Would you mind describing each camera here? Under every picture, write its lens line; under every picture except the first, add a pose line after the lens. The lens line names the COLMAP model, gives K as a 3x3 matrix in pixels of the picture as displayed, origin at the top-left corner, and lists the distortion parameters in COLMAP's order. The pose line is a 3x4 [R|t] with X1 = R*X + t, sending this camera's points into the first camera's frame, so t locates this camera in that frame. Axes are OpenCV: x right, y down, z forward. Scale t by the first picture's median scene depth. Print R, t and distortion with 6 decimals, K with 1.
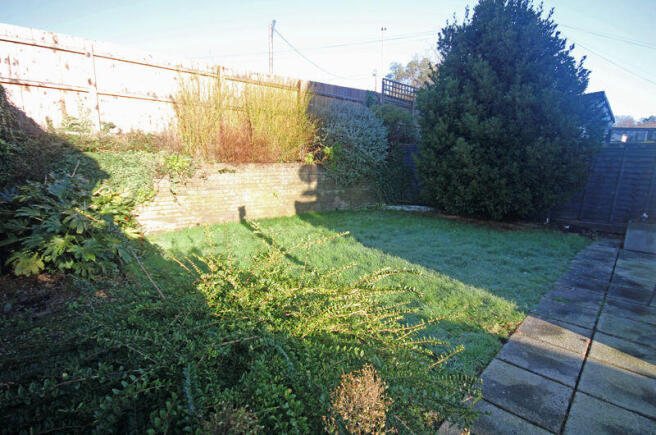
lens RADIAL K [[309.5, 0, 327.4], [0, 309.5, 217.5], [0, 0, 1]] dist [-0.020932, -0.002496]
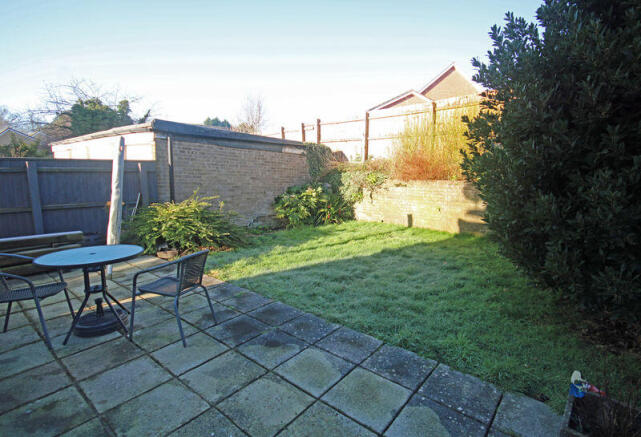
lens RADIAL K [[326.3, 0, 346.7], [0, 326.3, 214.0], [0, 0, 1]] dist [-0.005959, 0.001168]
pose [[0.154405, 0.123511, -0.980257, 1.014553], [-0.178557, 0.979307, 0.095266, -0.121282], [0.971739, 0.160323, 0.173263, 0.550105]]
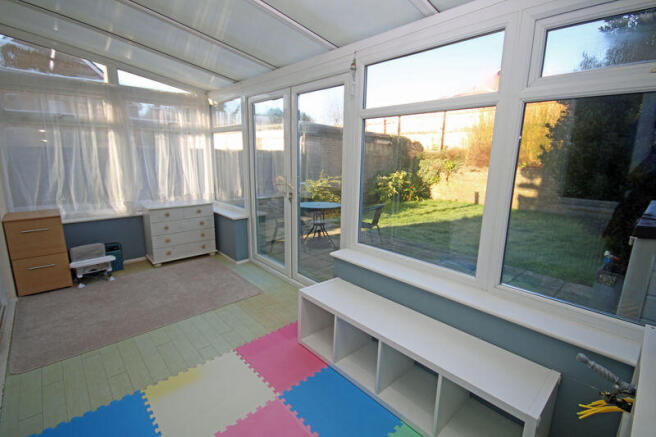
lens RADIAL K [[309.5, 0, 326.0], [0, 309.5, 218.8], [0, 0, 1]] dist [-0.020932, -0.002496]
pose [[-0.052110, 0.188775, -0.980637, 1.345084], [-0.182033, 0.963724, 0.195193, -0.079278], [0.981911, 0.188679, -0.015857, 0.300543]]
